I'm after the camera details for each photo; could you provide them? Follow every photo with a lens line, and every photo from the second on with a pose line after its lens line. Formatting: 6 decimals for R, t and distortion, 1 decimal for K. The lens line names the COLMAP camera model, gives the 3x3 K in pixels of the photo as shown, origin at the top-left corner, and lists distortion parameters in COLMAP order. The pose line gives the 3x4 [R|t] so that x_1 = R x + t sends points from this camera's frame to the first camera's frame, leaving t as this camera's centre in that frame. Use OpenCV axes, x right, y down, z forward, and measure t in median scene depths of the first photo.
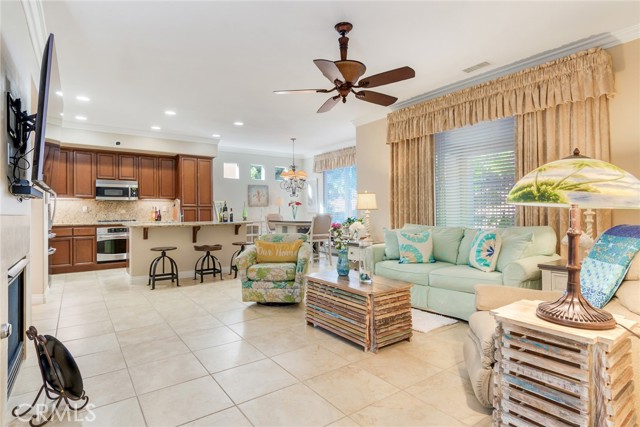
lens RADIAL K [[341.2, 0, 311.7], [0, 341.2, 212.5], [0, 0, 1]] dist [-0.002993, -0.001830]
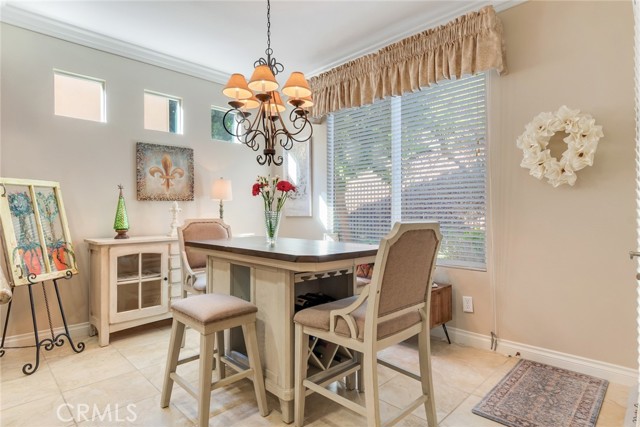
lens RADIAL K [[341.2, 0, 311.7], [0, 341.2, 212.5], [0, 0, 1]] dist [-0.002993, -0.001830]
pose [[0.986914, 0.004824, 0.161173, -0.067476], [-0.003911, 0.999974, -0.005977, -0.002462], [-0.161197, 0.005268, 0.986908, 0.737151]]
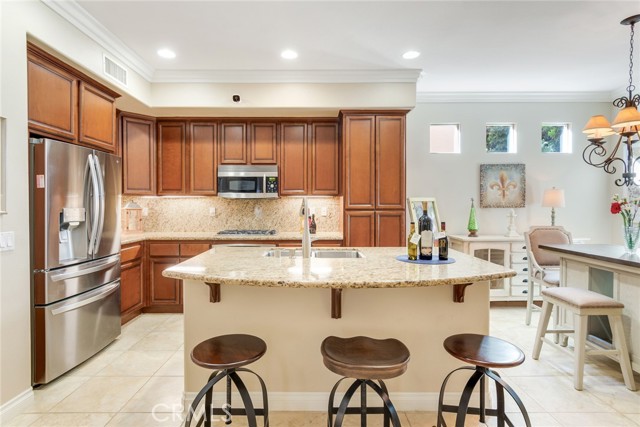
lens RADIAL K [[333.5, 0, 311.6], [0, 333.5, 207.0], [0, 0, 1]] dist [-0.003485, -0.000940]
pose [[0.817131, 0.015263, -0.576250, -0.129945], [-0.008820, 0.999863, 0.013975, -0.028484], [0.576385, -0.006337, 0.817154, 0.561381]]
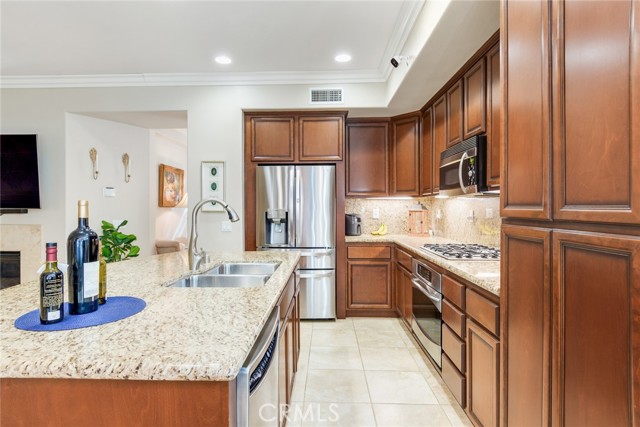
lens RADIAL K [[341.2, 0, 311.7], [0, 341.2, 212.5], [0, 0, 1]] dist [-0.002993, -0.001830]
pose [[-0.600364, 0.023713, -0.799375, -0.145566], [0.005429, 0.999658, 0.025577, -0.028607], [0.799708, 0.011016, -0.600288, 1.056662]]
